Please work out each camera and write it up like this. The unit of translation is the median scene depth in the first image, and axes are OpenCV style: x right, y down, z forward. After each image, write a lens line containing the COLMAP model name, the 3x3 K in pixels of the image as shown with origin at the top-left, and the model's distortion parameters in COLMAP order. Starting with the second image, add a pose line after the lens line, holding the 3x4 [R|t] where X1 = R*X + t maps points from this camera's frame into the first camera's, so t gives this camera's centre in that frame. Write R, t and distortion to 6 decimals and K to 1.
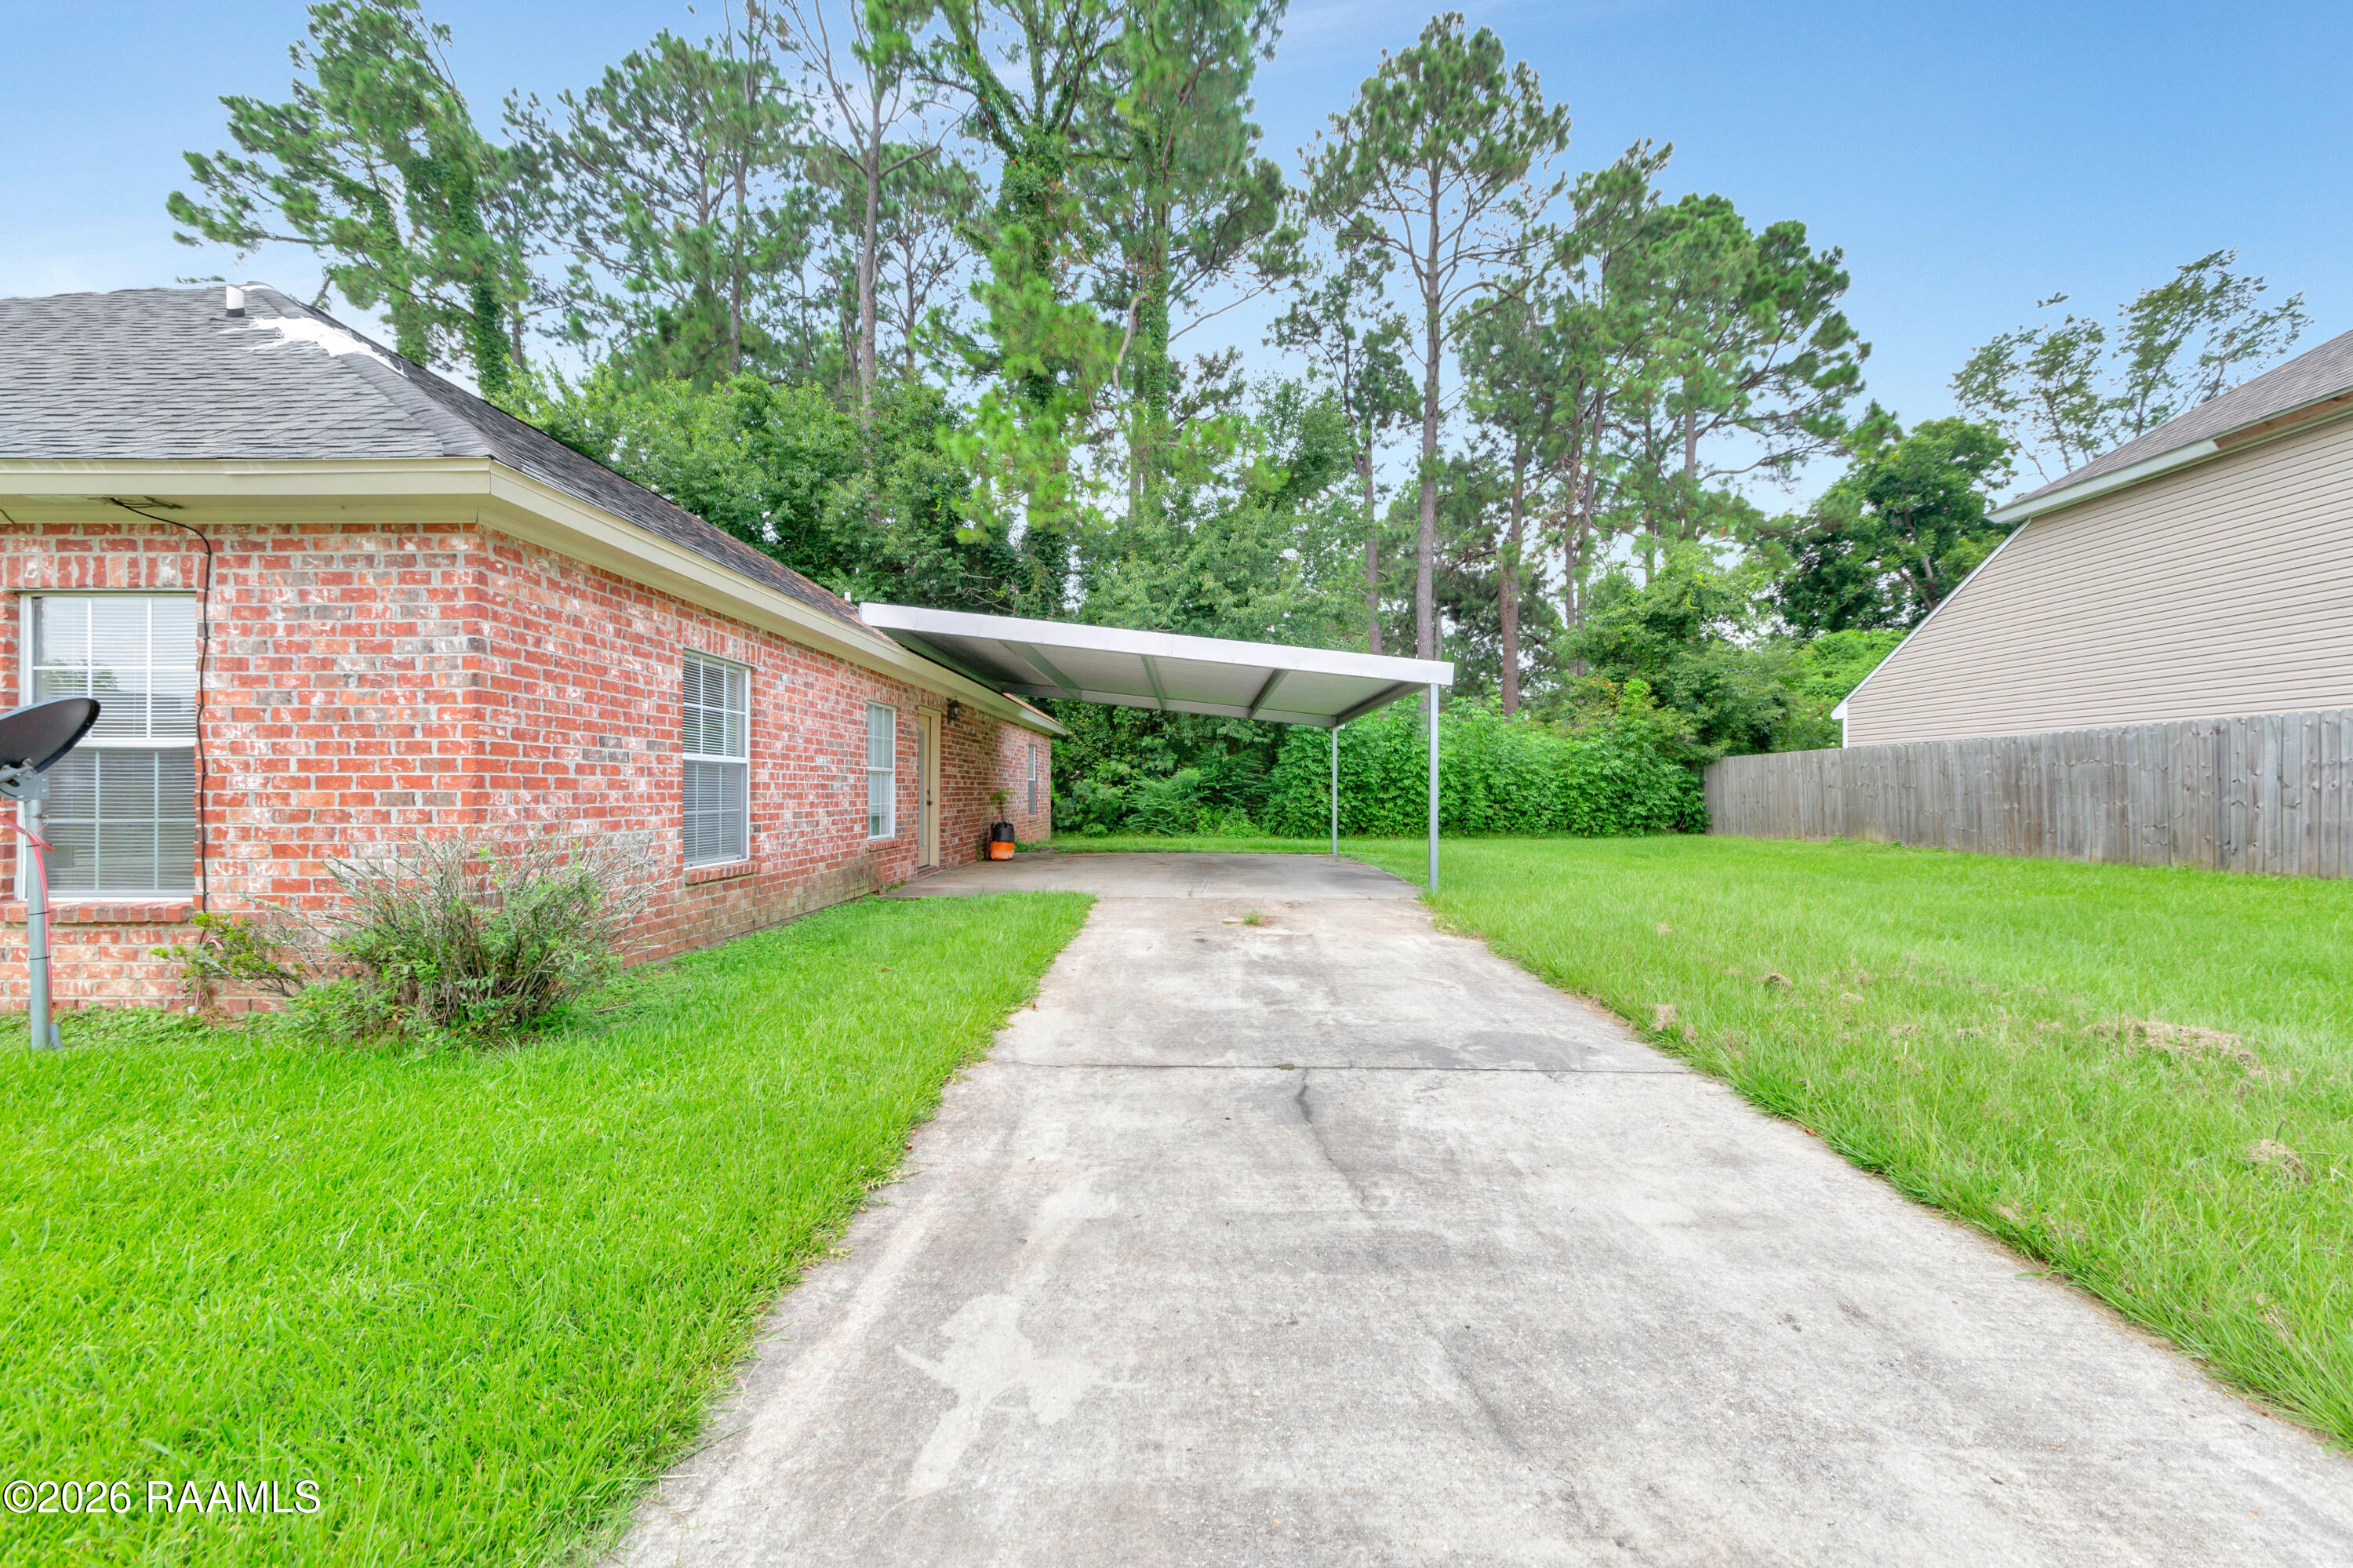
lens RADIAL K [[829.6, 0, 1186.5], [0, 829.6, 789.3], [0, 0, 1]] dist [0.000510, 0.002117]
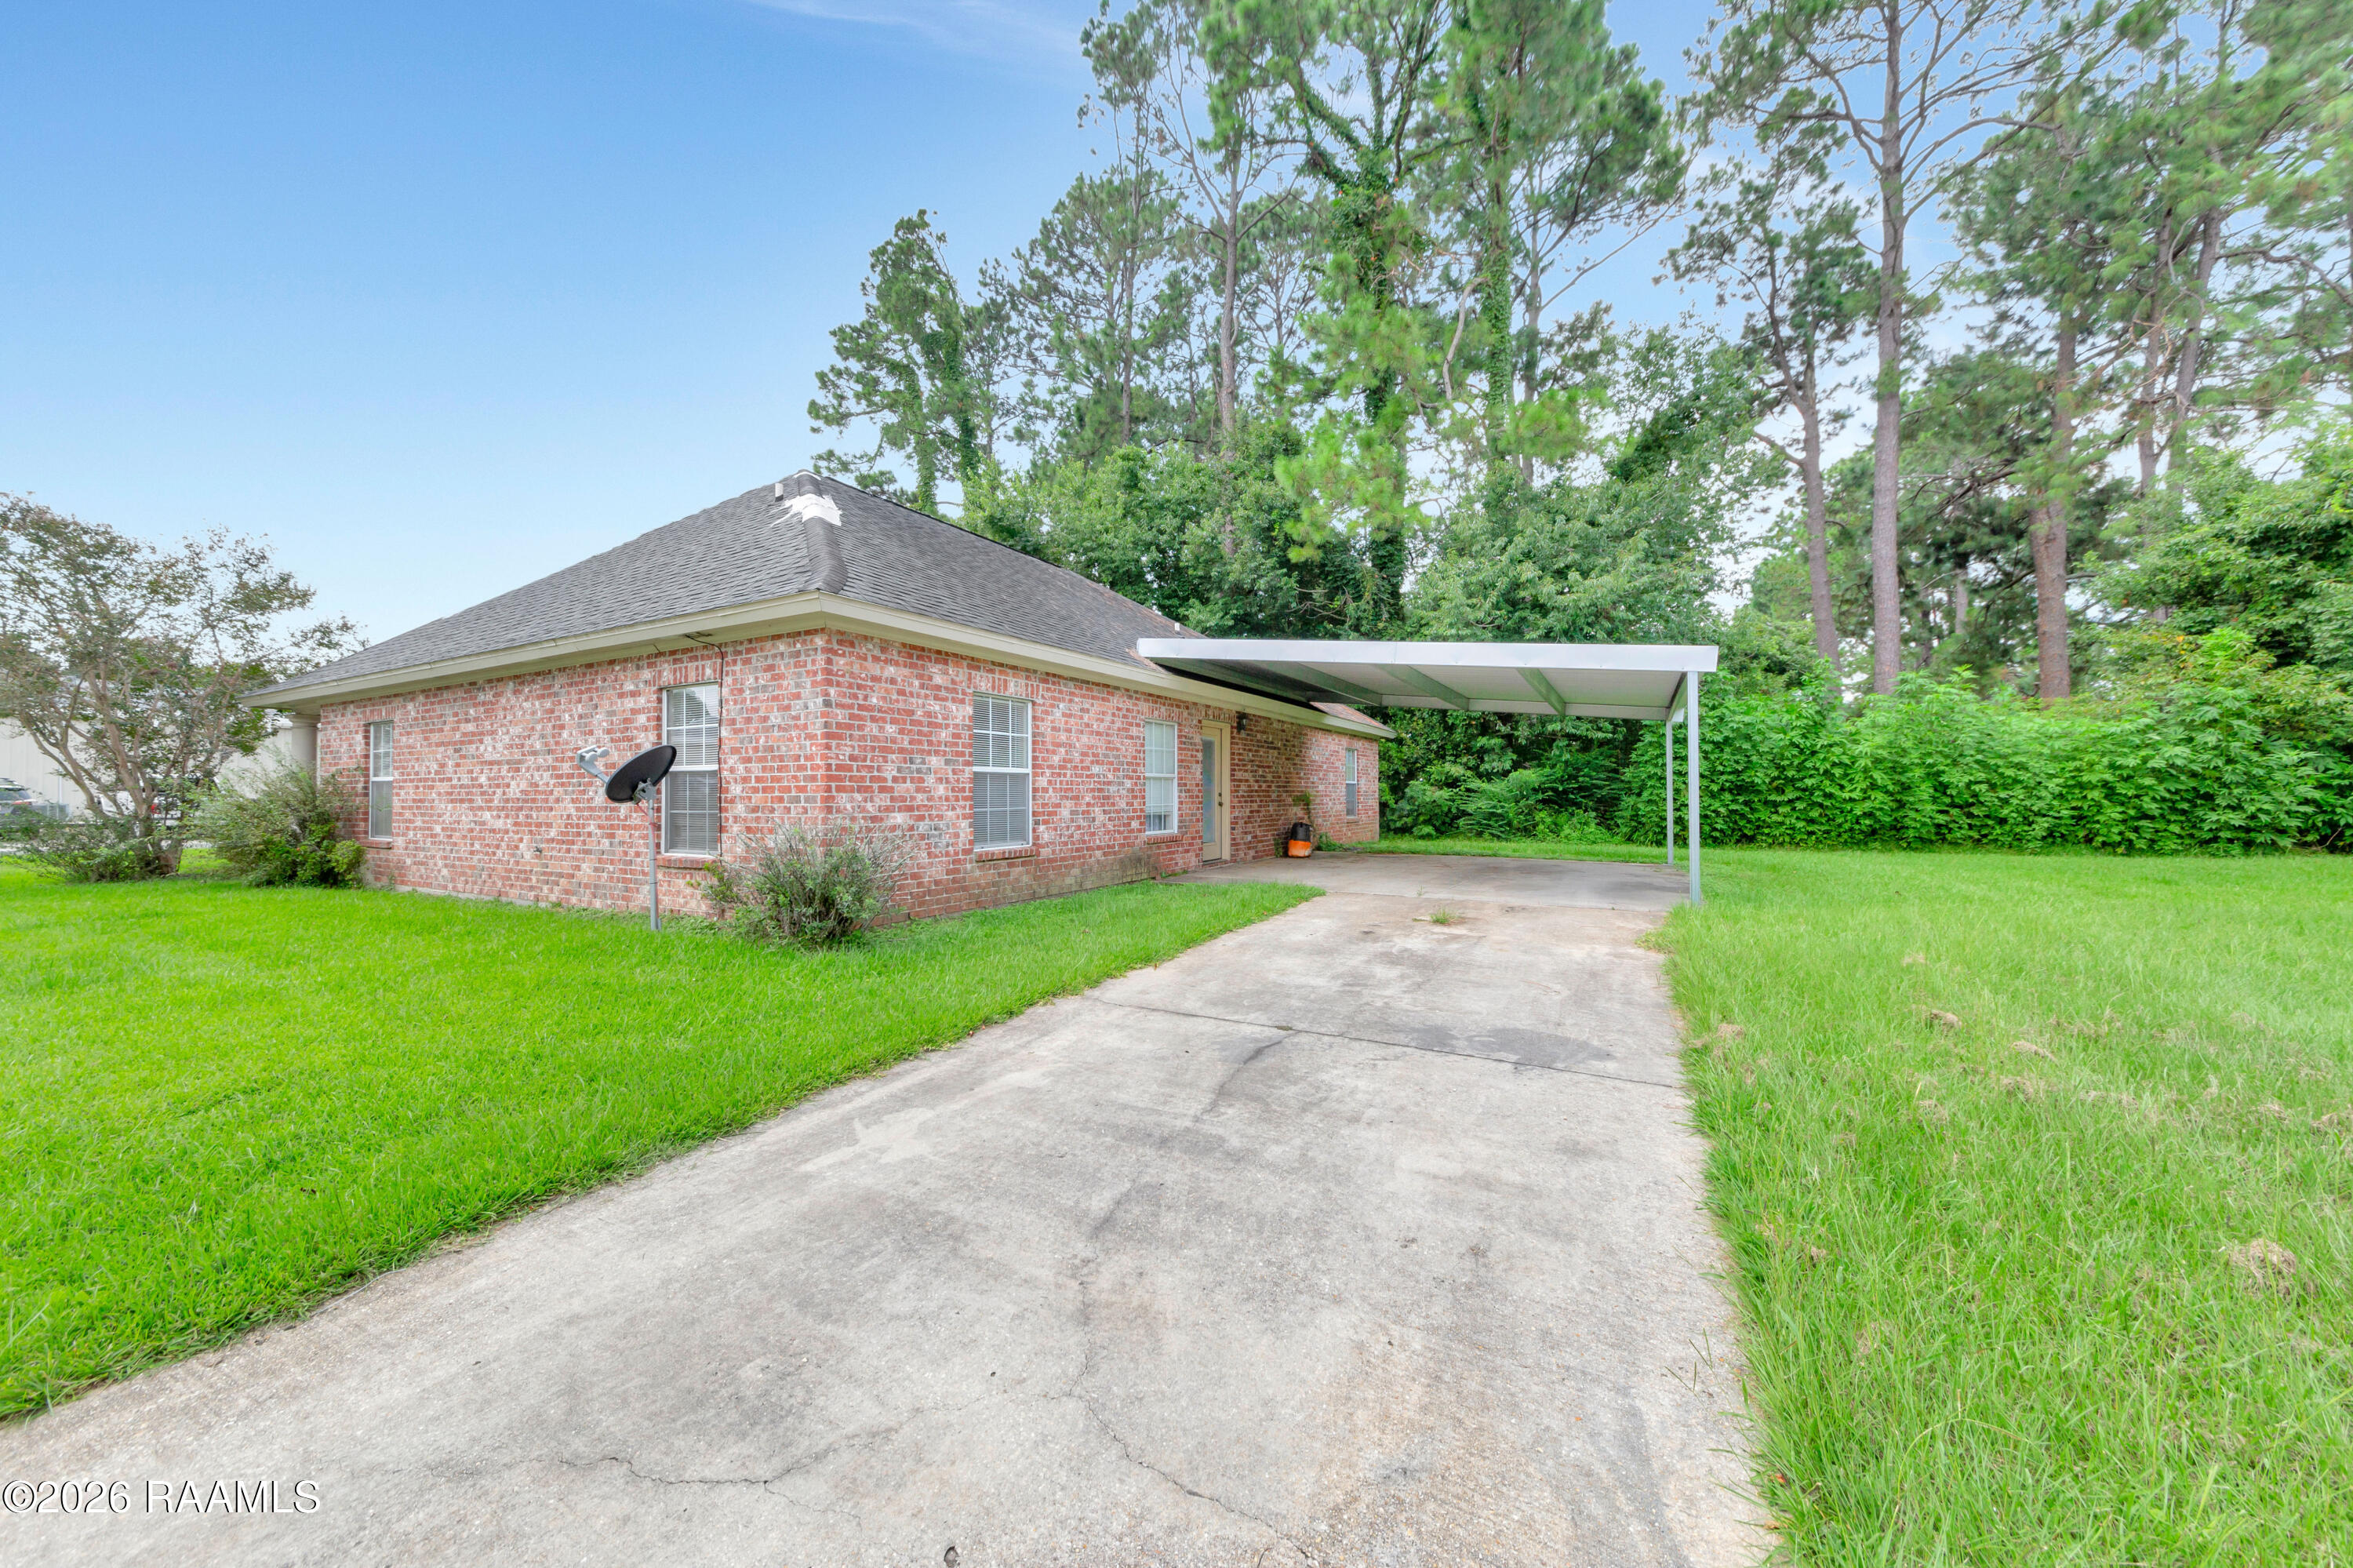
lens RADIAL K [[829.6, 0, 1182.9], [0, 829.6, 791.0], [0, 0, 1]] dist [0.000510, 0.002117]
pose [[0.885115, -0.004639, -0.465350, 0.098379], [0.004164, 0.999989, -0.002049, 0.000329], [0.465354, -0.000124, 0.885125, -0.018758]]
